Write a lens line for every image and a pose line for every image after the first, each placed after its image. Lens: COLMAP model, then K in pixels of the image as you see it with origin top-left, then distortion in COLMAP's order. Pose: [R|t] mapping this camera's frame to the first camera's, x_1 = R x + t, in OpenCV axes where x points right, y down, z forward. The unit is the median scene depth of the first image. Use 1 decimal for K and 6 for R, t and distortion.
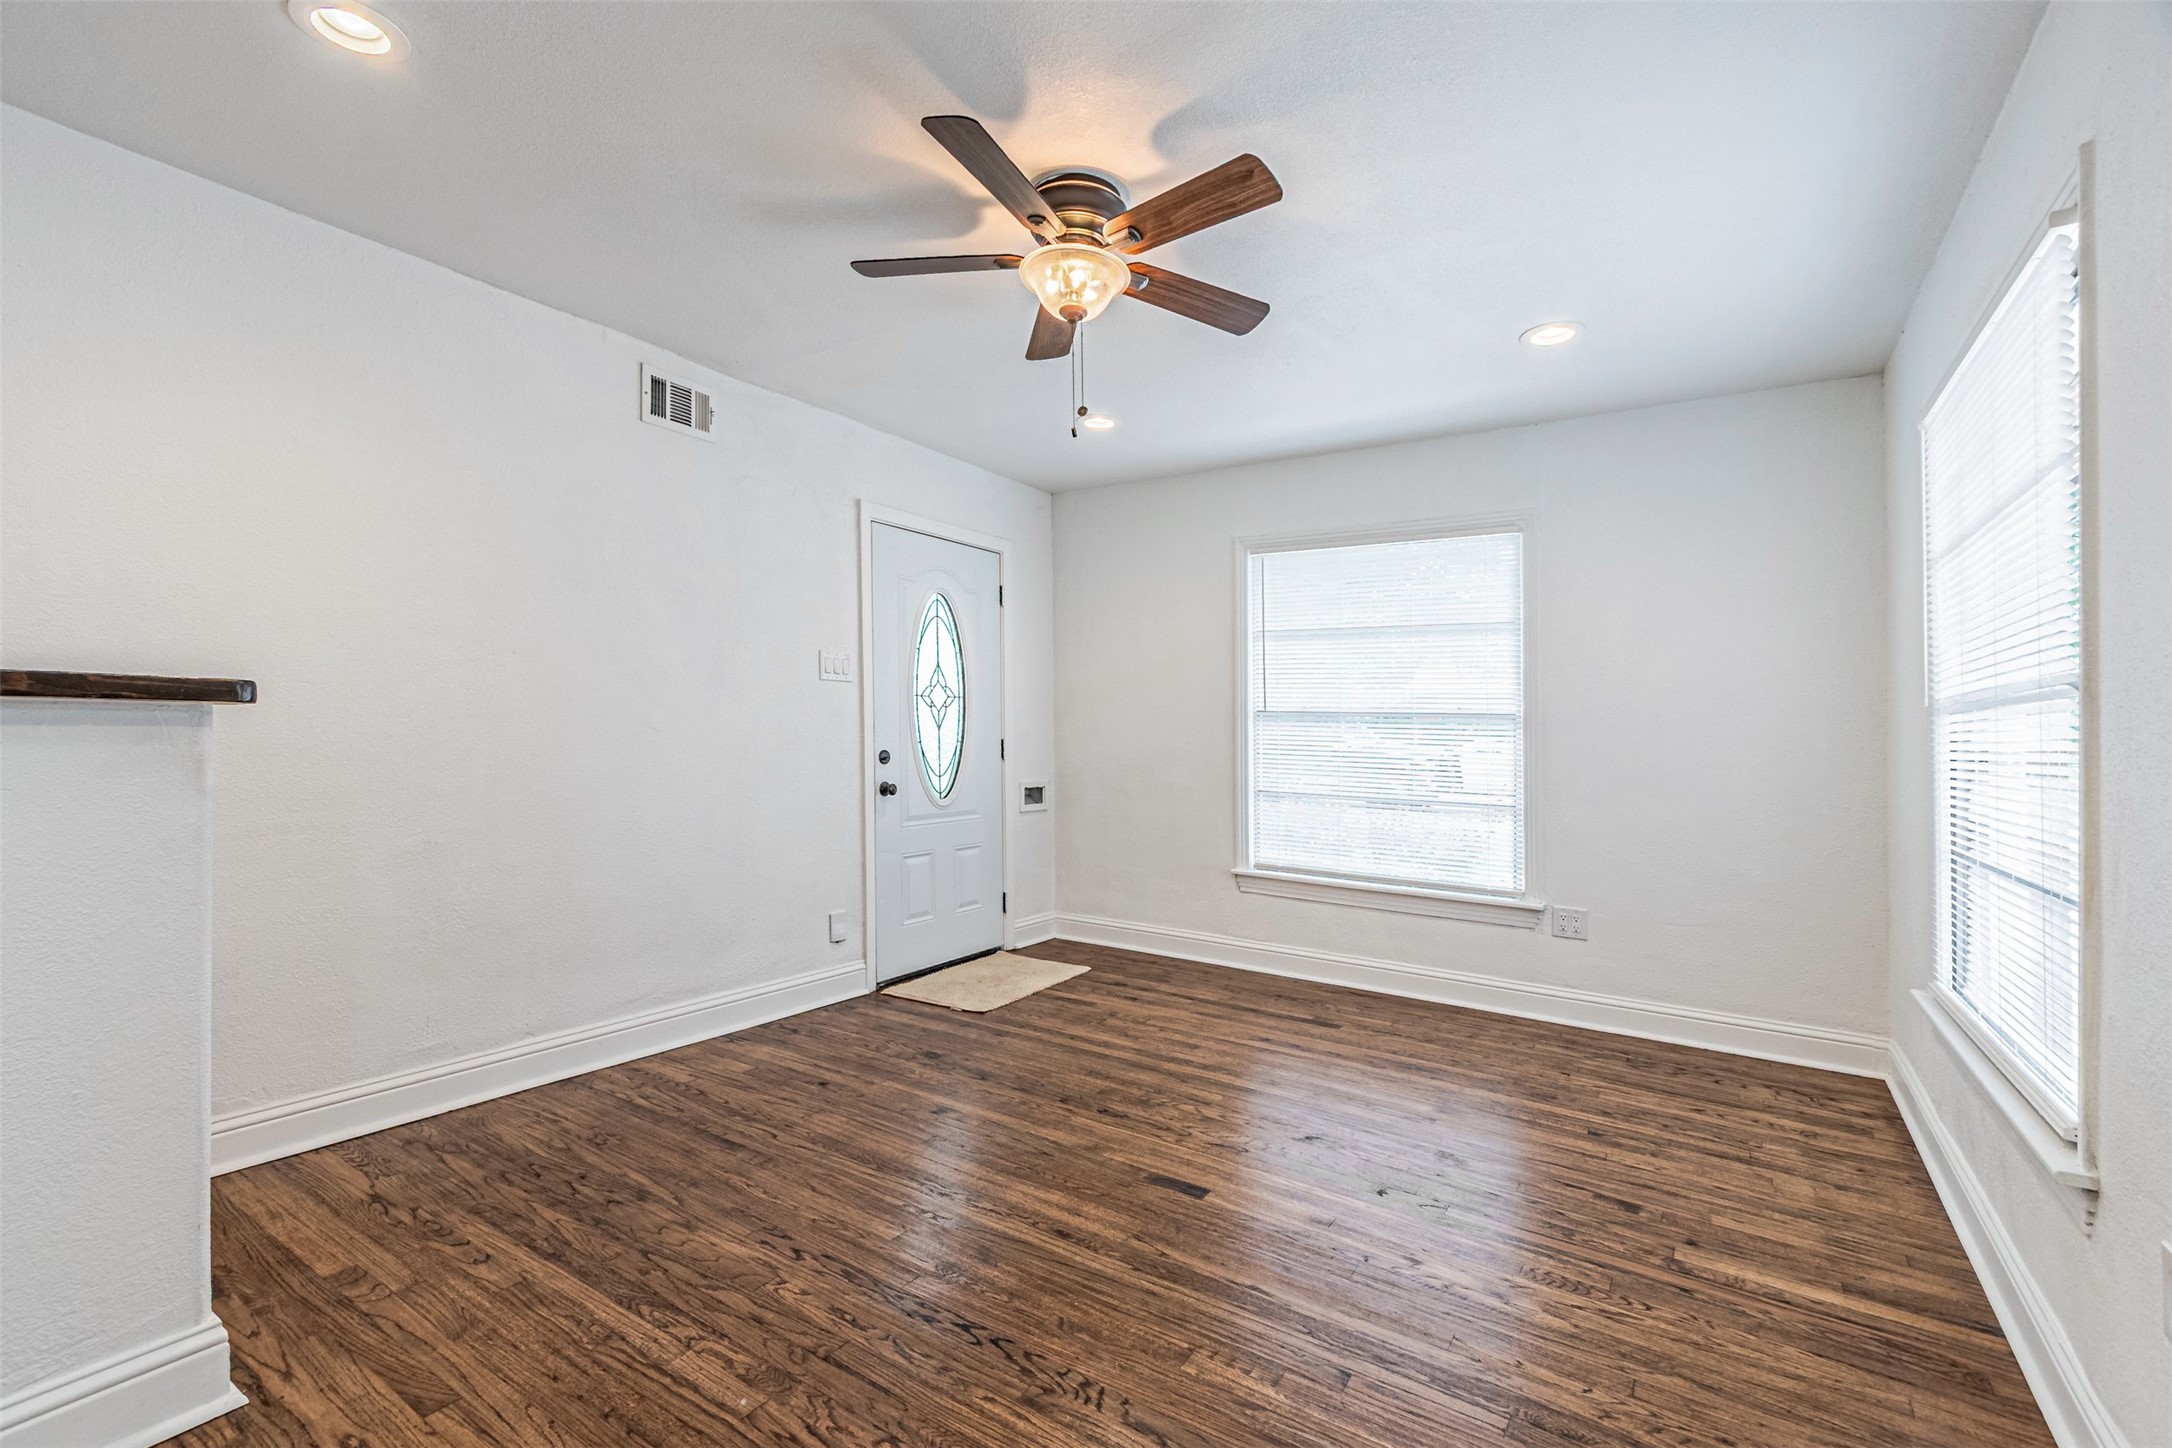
lens RADIAL K [[949.5, 0, 1046.2], [0, 949.5, 720.3], [0, 0, 1]] dist [0.000855, -0.000076]
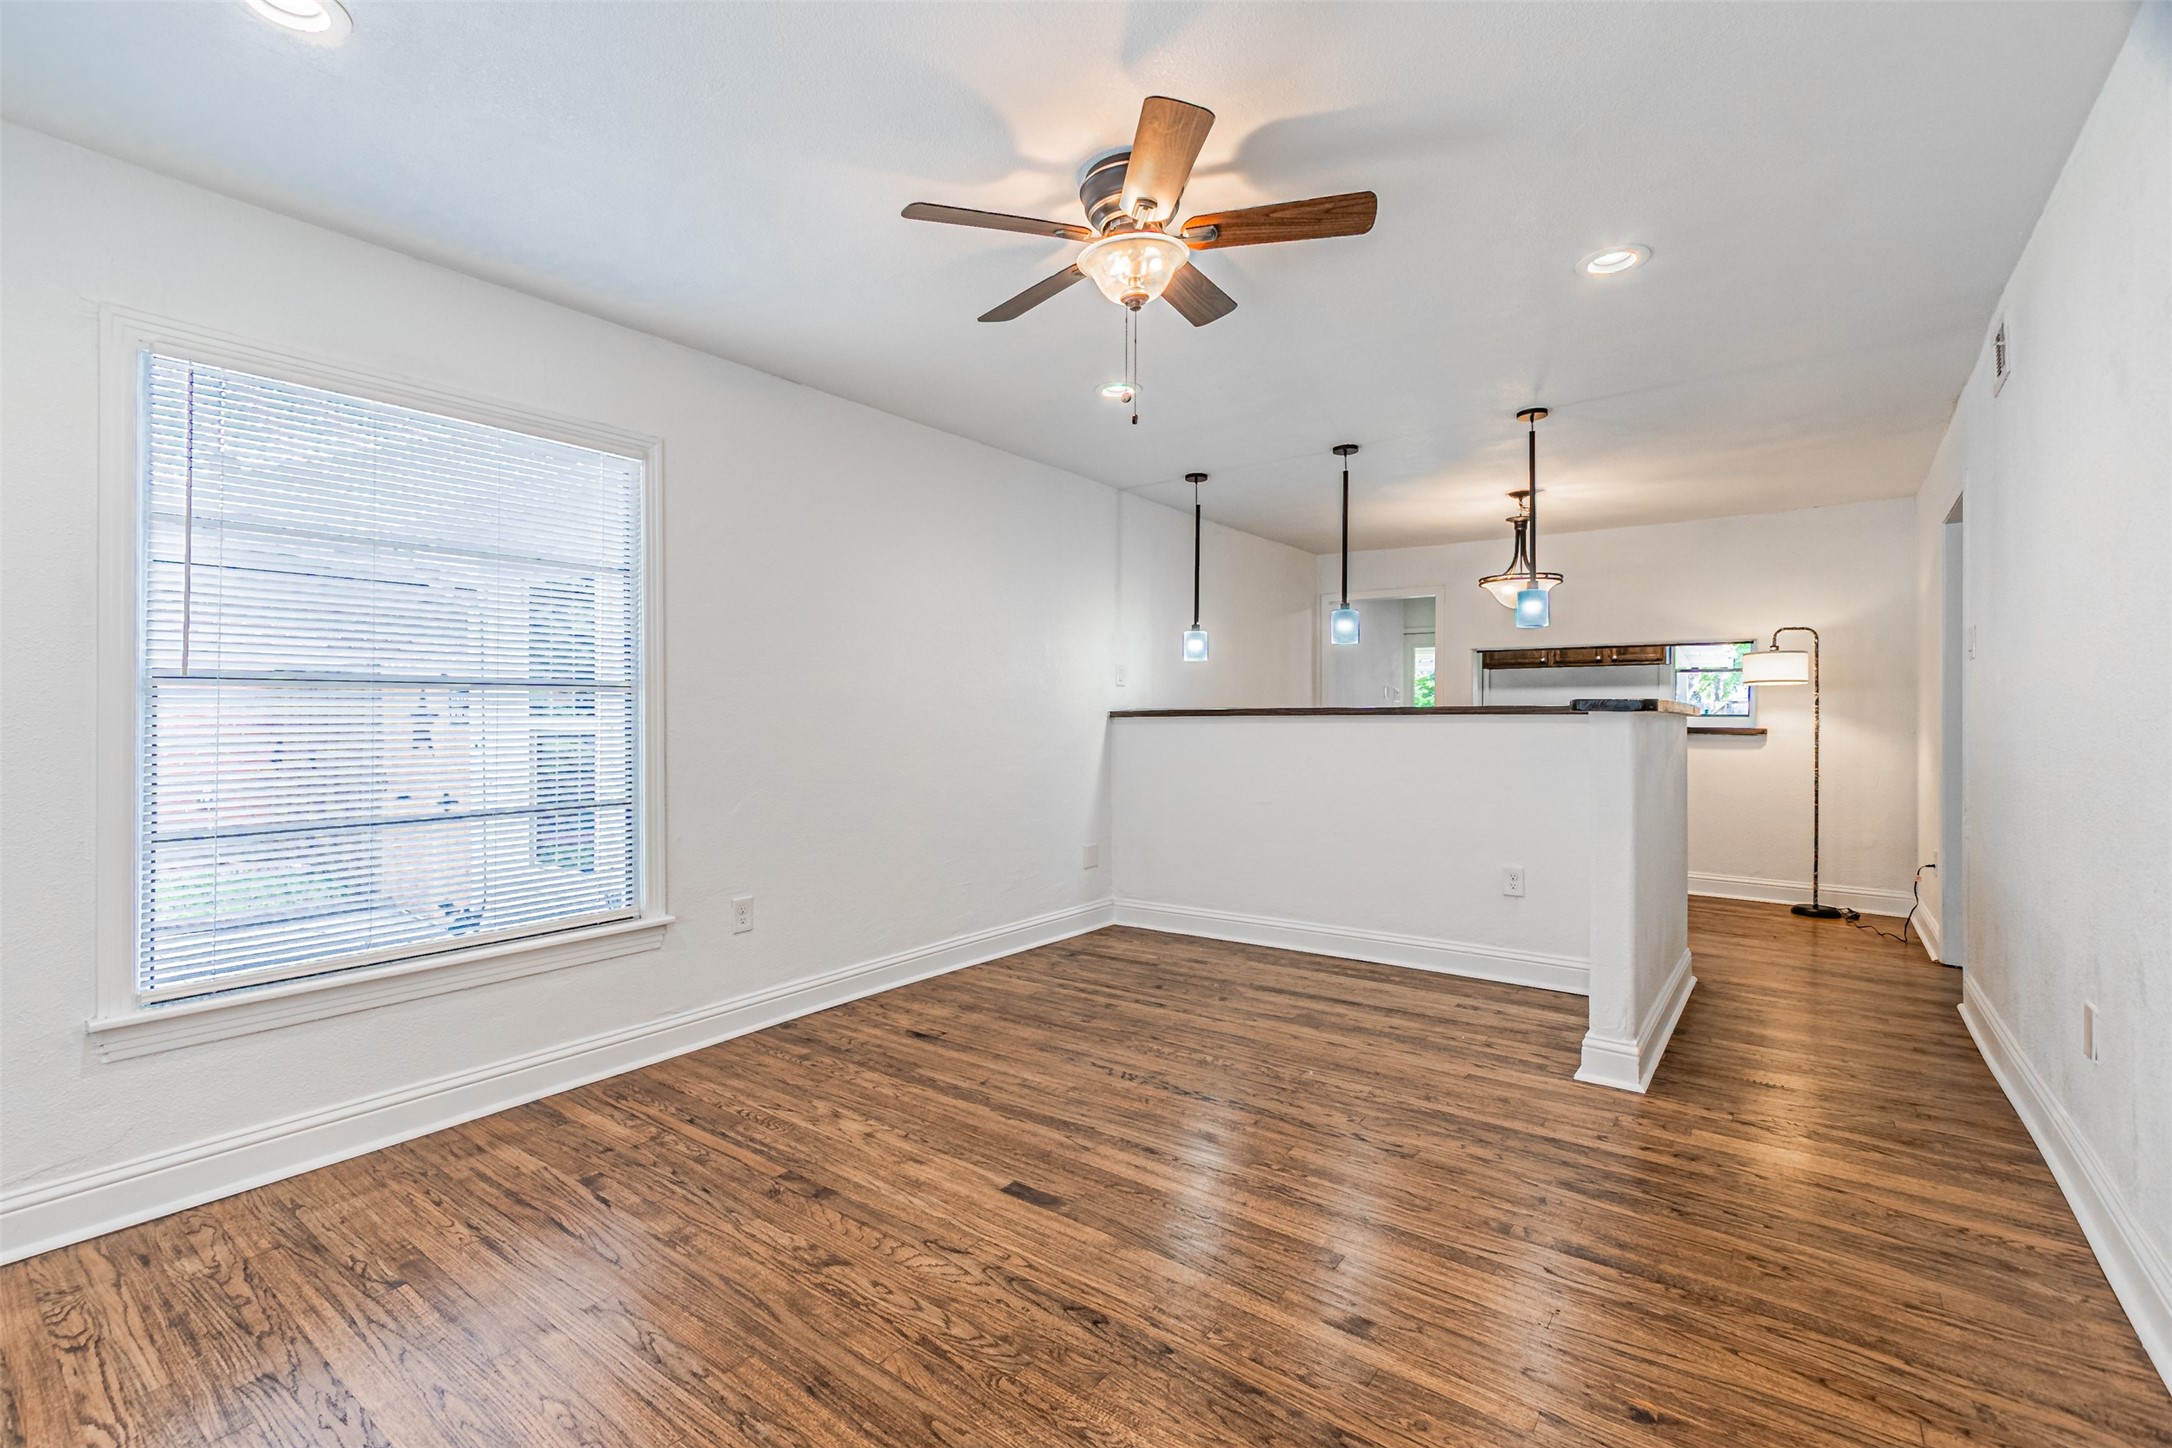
lens RADIAL K [[949.5, 0, 1046.2], [0, 949.5, 720.3], [0, 0, 1]] dist [0.000855, -0.000076]
pose [[-0.998485, -0.016374, 0.052531, 0.071093], [-0.016875, 0.999816, -0.009112, 0.019936], [-0.052372, -0.009985, -0.998578, 1.680375]]
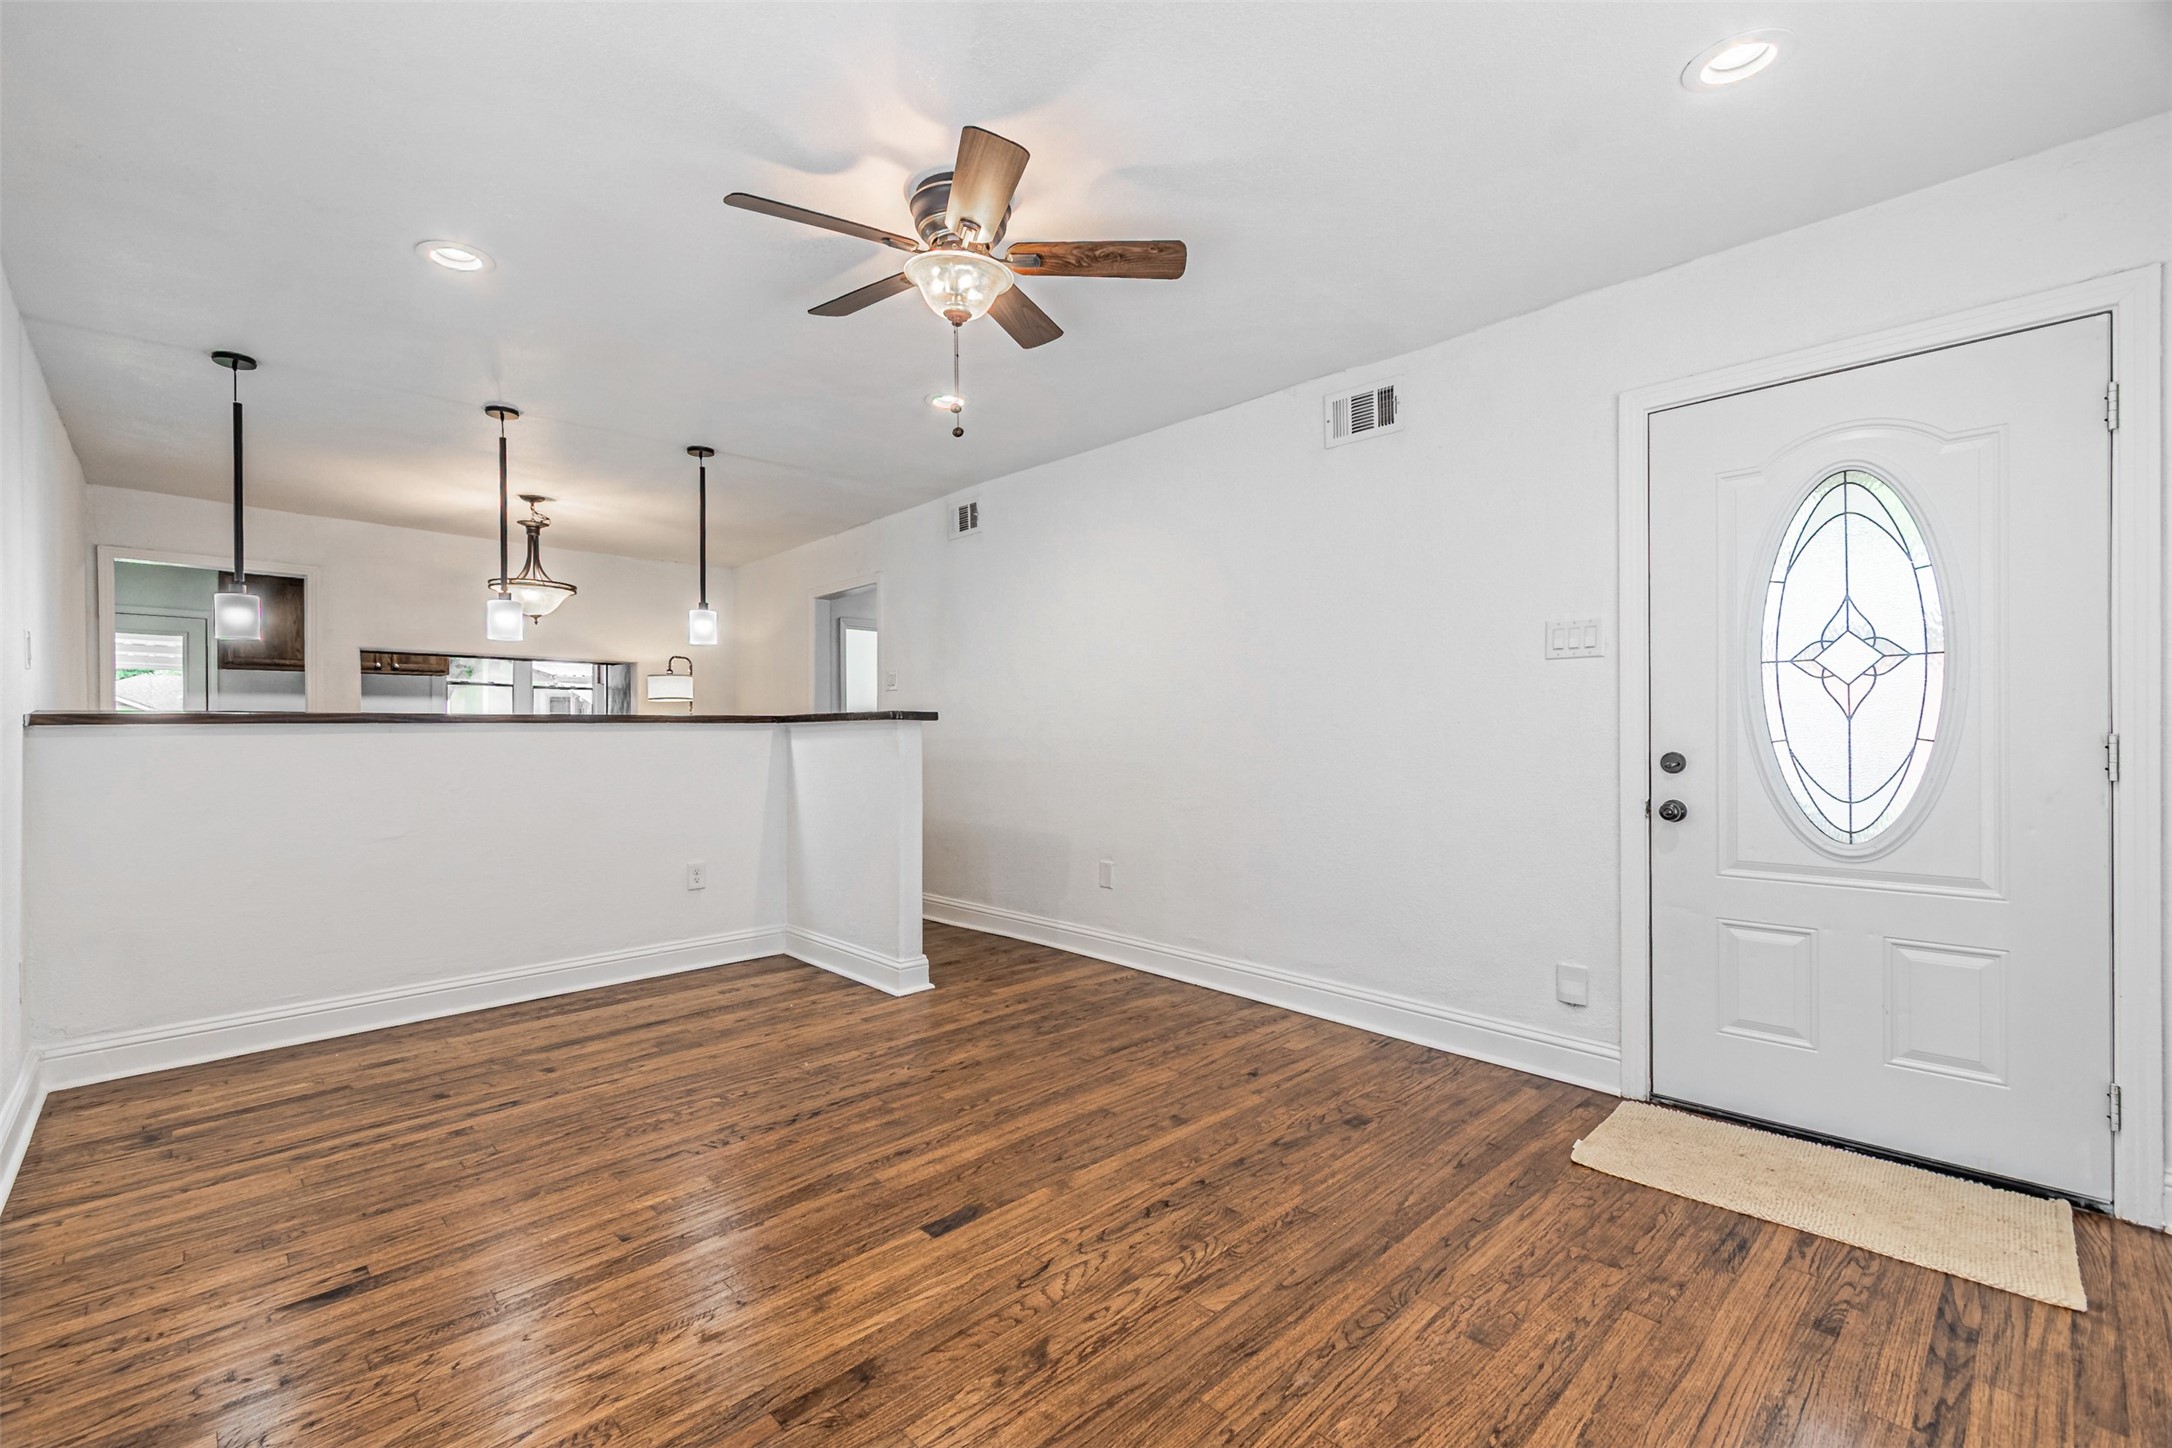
lens RADIAL K [[937.7, 0, 1084.4], [0, 937.7, 758.9], [0, 0, 1]] dist [0.003029, 0.000046]
pose [[-0.188356, 0.016537, -0.981962, 0.851430], [0.013331, 0.999809, 0.014280, 0.032782], [0.982010, -0.010401, -0.188540, 1.114329]]
